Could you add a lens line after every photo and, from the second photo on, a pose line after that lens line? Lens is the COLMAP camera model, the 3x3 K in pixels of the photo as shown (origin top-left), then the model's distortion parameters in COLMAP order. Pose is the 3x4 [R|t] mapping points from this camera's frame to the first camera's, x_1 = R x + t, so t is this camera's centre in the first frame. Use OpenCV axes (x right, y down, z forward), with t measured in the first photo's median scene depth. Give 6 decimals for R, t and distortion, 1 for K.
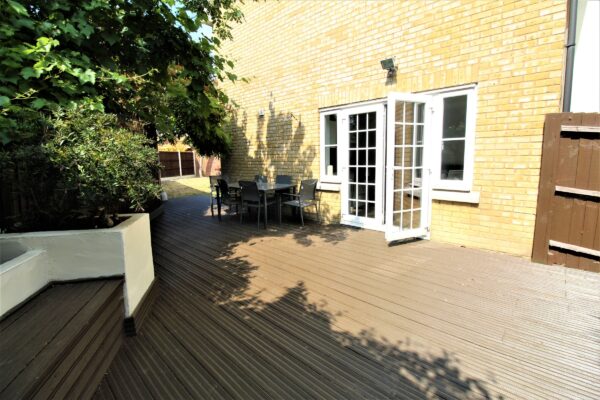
lens RADIAL K [[283.1, 0, 298.0], [0, 283.1, 195.7], [0, 0, 1]] dist [-0.000556, -0.000044]
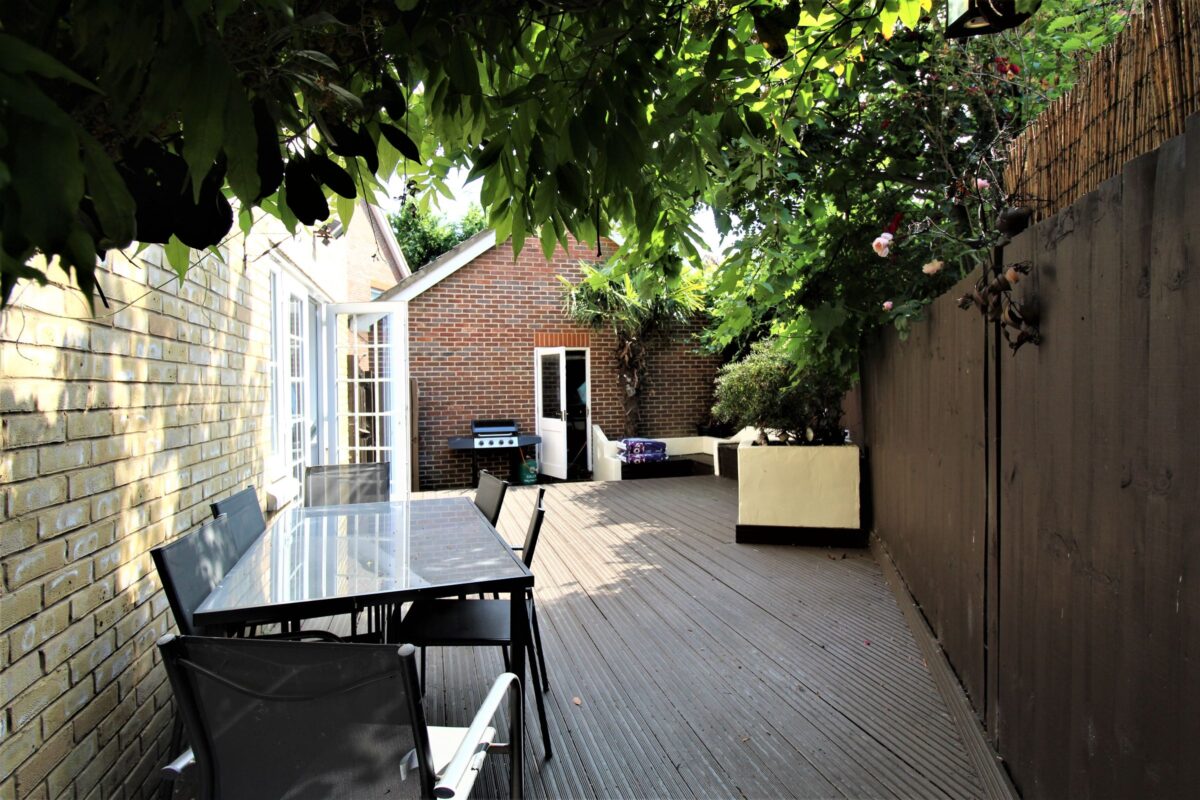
lens RADIAL K [[594.7, 0, 600.0], [0, 594.7, 400.0], [0, 0, 1]] dist [-0.001270, -0.000169]
pose [[-0.866082, 0.014870, 0.499681, -0.749479], [0.092807, 0.986964, 0.131488, -0.261132], [-0.491211, 0.160253, -0.856172, 1.923590]]
